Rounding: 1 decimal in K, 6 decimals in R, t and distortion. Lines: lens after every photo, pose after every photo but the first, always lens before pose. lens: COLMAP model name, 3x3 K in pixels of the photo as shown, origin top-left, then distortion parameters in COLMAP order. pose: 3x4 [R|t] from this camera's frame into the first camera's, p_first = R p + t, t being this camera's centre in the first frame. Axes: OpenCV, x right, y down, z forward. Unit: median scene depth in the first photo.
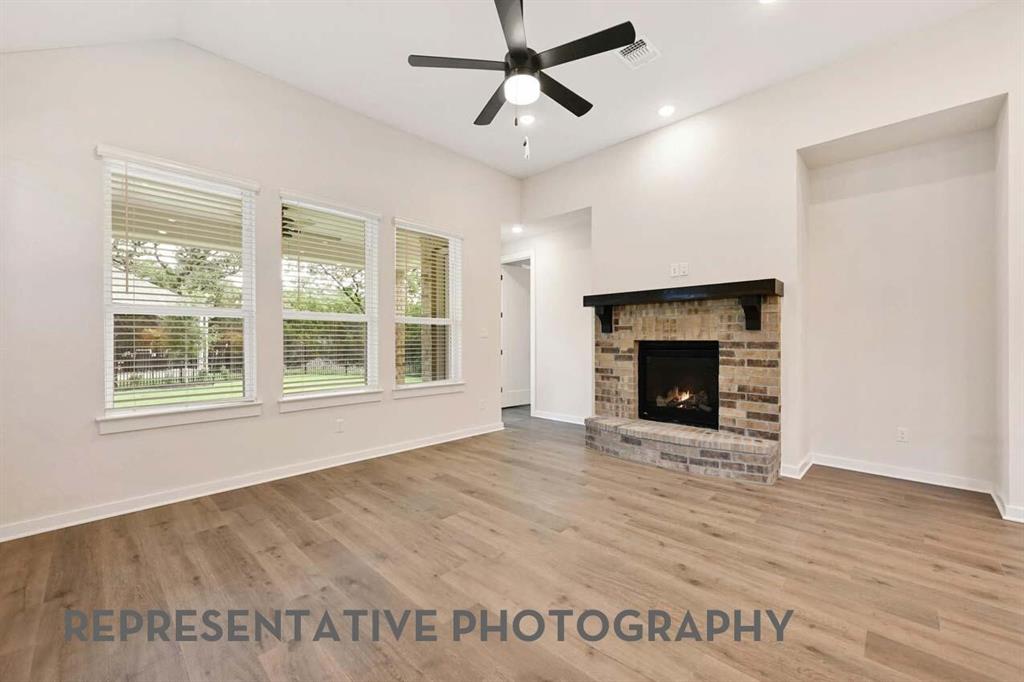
lens RADIAL K [[406.7, 0, 513.3], [0, 406.7, 343.6], [0, 0, 1]] dist [-0.000679, 0.001015]
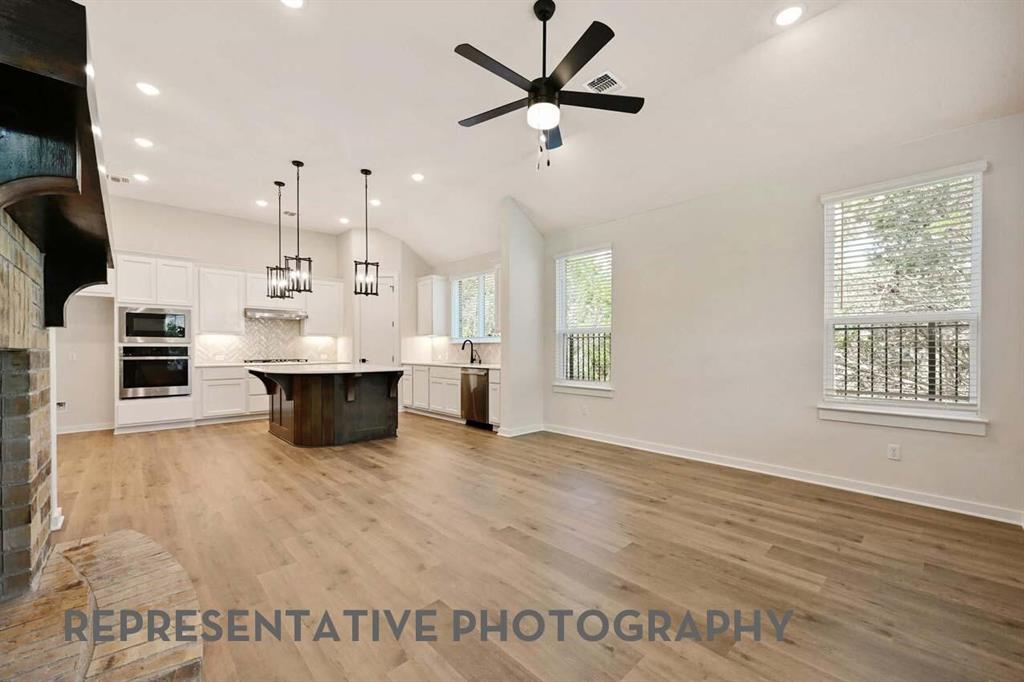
lens RADIAL K [[406.7, 0, 514.5], [0, 406.7, 349.5], [0, 0, 1]] dist [-0.000679, 0.001015]
pose [[-0.999228, 0.003008, 0.039177, 0.037667], [0.003396, 0.999946, 0.009841, -0.010016], [-0.039145, 0.009967, -0.999184, 1.373201]]
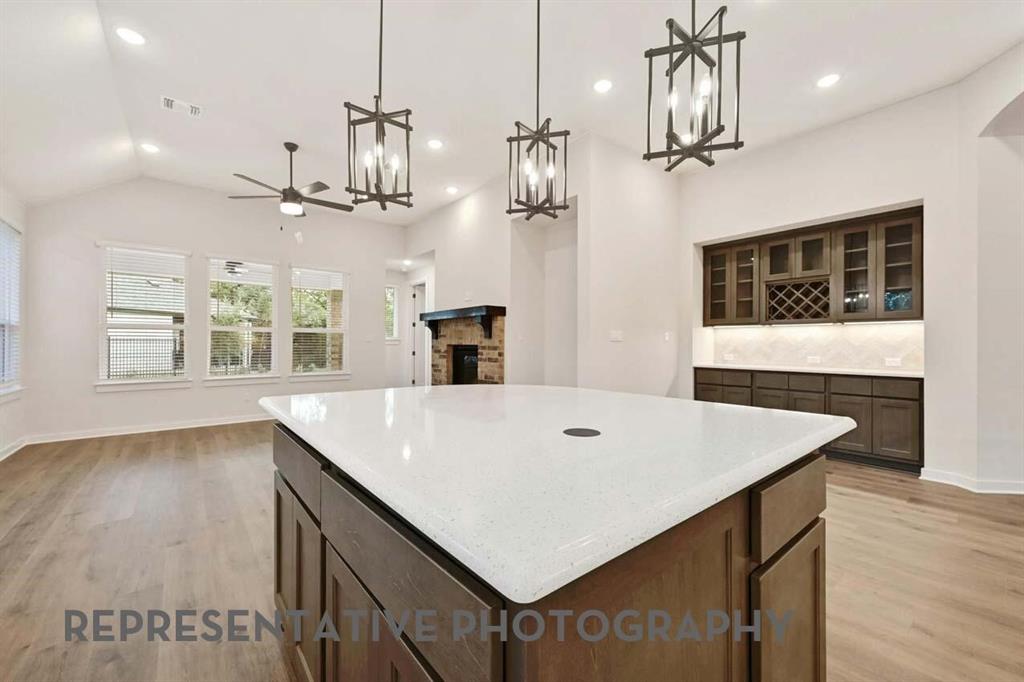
lens RADIAL K [[406.7, 0, 513.8], [0, 406.7, 339.9], [0, 0, 1]] dist [-0.000679, 0.001015]
pose [[0.993132, 0.004215, -0.116925, 0.815861], [-0.006458, 0.999802, -0.018804, 0.001643], [0.116823, 0.019430, 0.992963, -0.469837]]
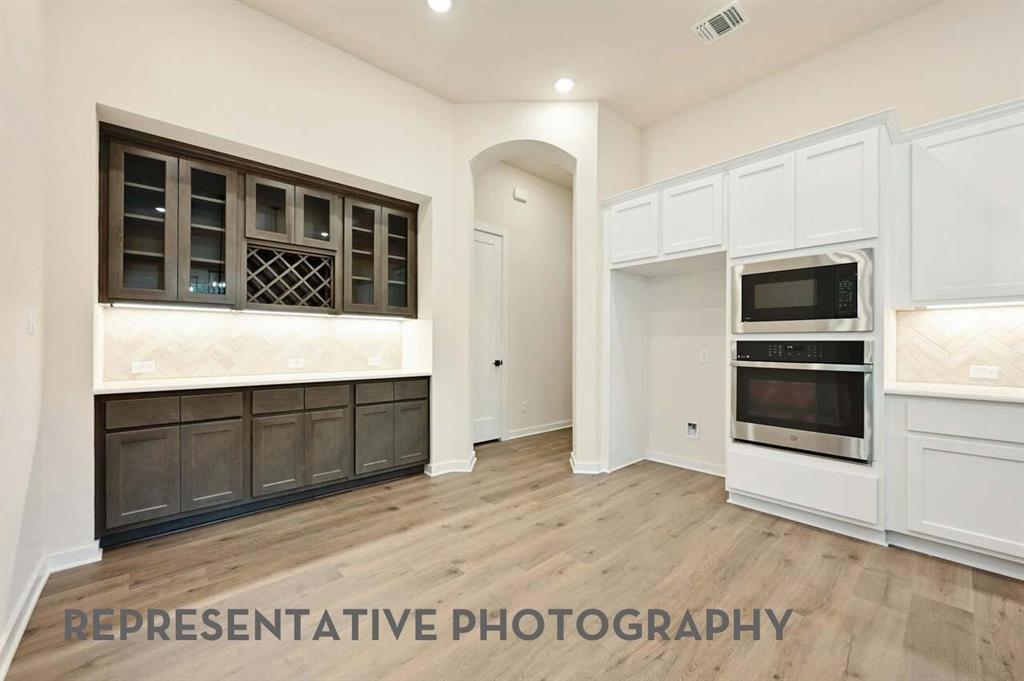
lens RADIAL K [[406.7, 0, 514.3], [0, 406.7, 341.6], [0, 0, 1]] dist [-0.000679, 0.001015]
pose [[0.063484, 0.007714, 0.997953, 0.710231], [0.004310, 0.999959, -0.008004, -0.005520], [-0.997974, 0.004809, 0.063448, 0.338217]]
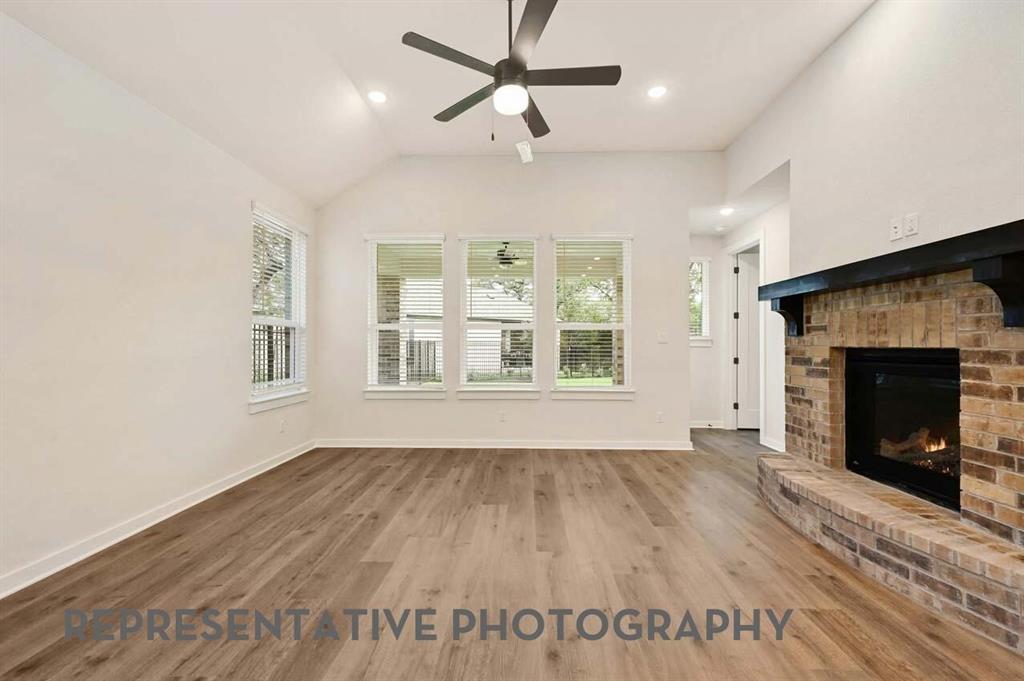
lens RADIAL K [[406.7, 0, 513.8], [0, 406.7, 343.9], [0, 0, 1]] dist [-0.000679, 0.001015]
pose [[0.673687, 0.000842, -0.739017, 0.509374], [-0.009649, 0.999924, -0.007657, -0.003386], [0.738954, 0.012289, 0.673644, 0.212947]]
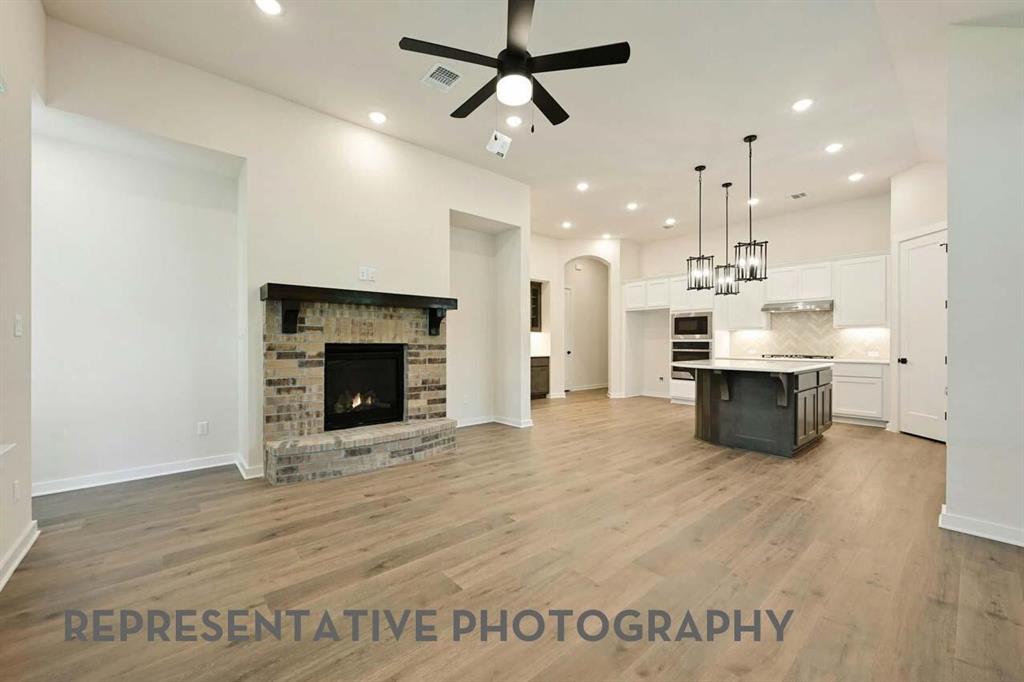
lens RADIAL K [[406.7, 0, 516.9], [0, 406.7, 341.8], [0, 0, 1]] dist [-0.000679, 0.001015]
pose [[0.079475, 0.005710, 0.996820, -0.638842], [0.006502, 0.999959, -0.006247, -0.002876], [-0.996816, 0.006978, 0.079435, 0.600583]]
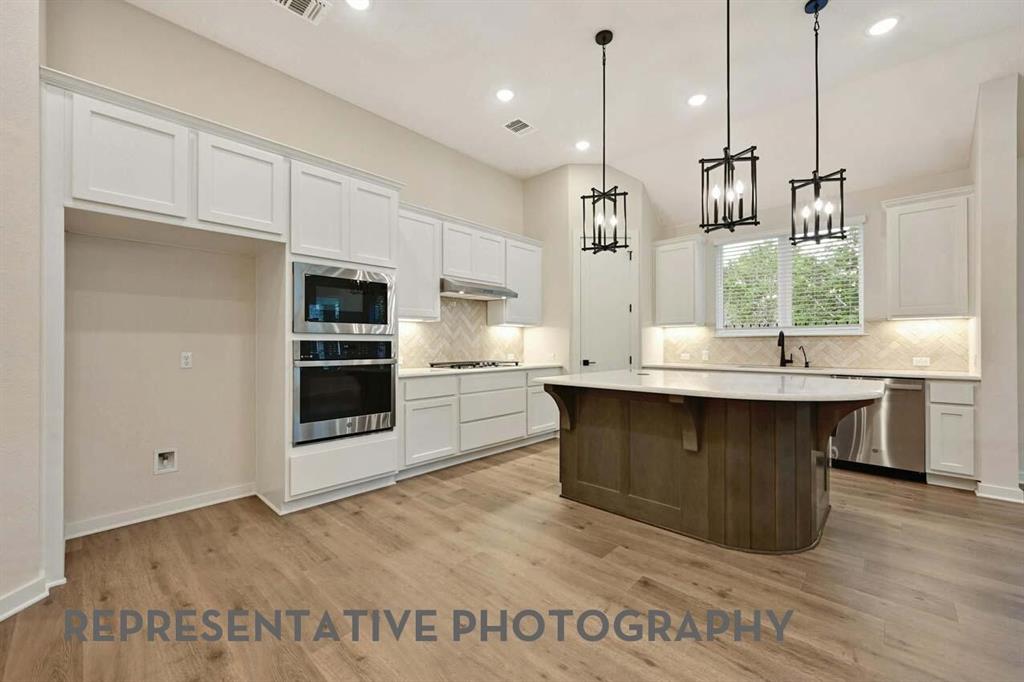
lens RADIAL K [[406.7, 0, 520.1], [0, 406.7, 340.4], [0, 0, 1]] dist [-0.000679, 0.001015]
pose [[-0.999540, 0.002019, -0.030267, 1.122066], [0.002030, 0.999998, -0.000319, -0.010790], [0.030266, -0.000380, -0.999542, 0.719820]]
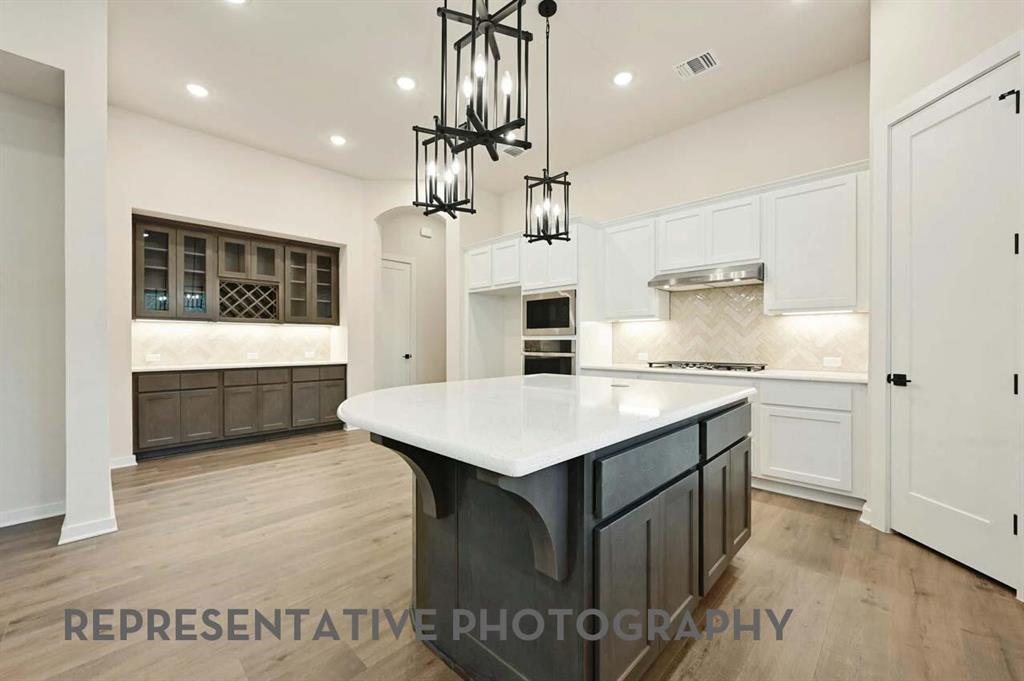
lens RADIAL K [[406.7, 0, 514.7], [0, 406.7, 341.3], [0, 0, 1]] dist [-0.000679, 0.001015]
pose [[-0.000045, 0.004733, 0.999989, 0.213632], [0.008989, 0.999948, -0.004732, -0.001329], [-0.999960, 0.008988, -0.000087, -0.000855]]
